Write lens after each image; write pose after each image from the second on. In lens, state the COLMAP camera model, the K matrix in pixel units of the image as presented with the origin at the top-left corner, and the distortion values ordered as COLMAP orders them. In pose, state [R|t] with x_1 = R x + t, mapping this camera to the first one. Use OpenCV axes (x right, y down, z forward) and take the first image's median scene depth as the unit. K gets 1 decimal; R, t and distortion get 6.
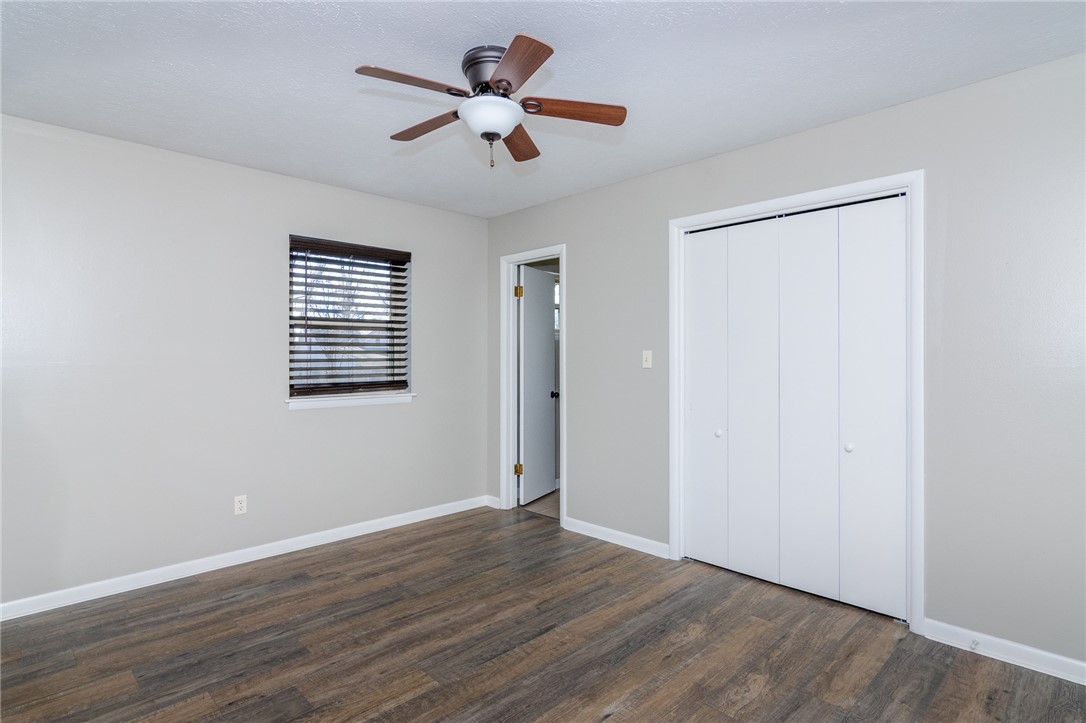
lens RADIAL K [[561.4, 0, 546.4], [0, 561.4, 357.8], [0, 0, 1]] dist [-0.004736, -0.000113]
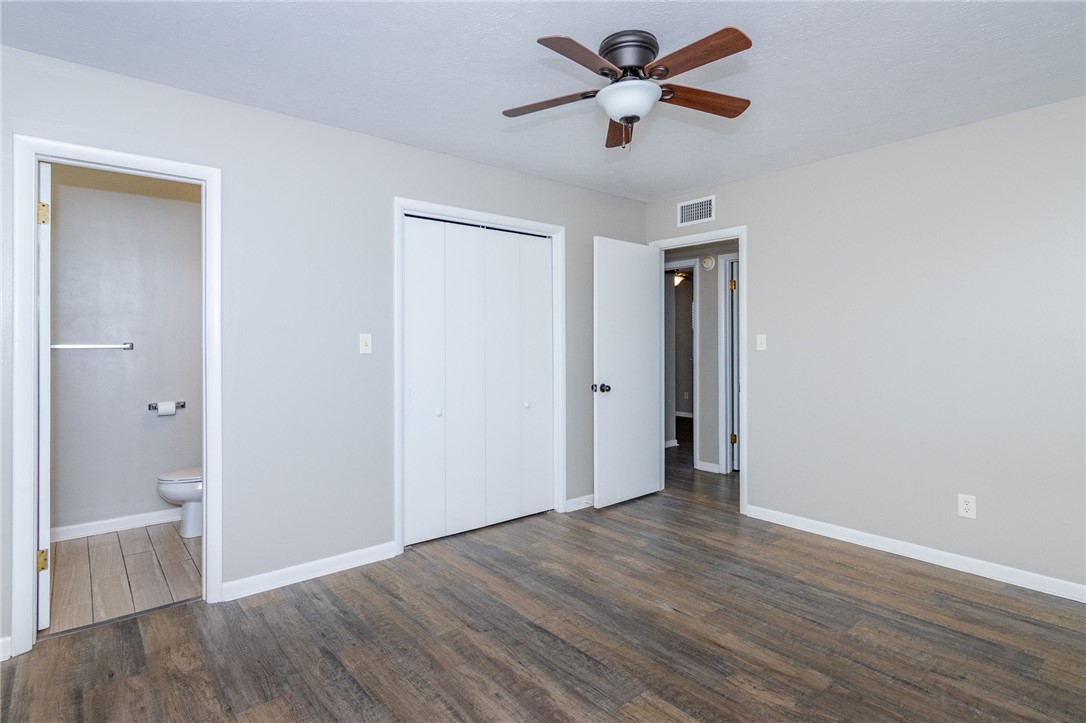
lens RADIAL K [[561.4, 0, 541.3], [0, 561.4, 355.5], [0, 0, 1]] dist [-0.004736, -0.000113]
pose [[0.087333, -0.021330, 0.995951, -0.800984], [0.008635, 0.999749, 0.020654, 0.006926], [-0.996142, 0.006796, 0.087495, 0.784039]]
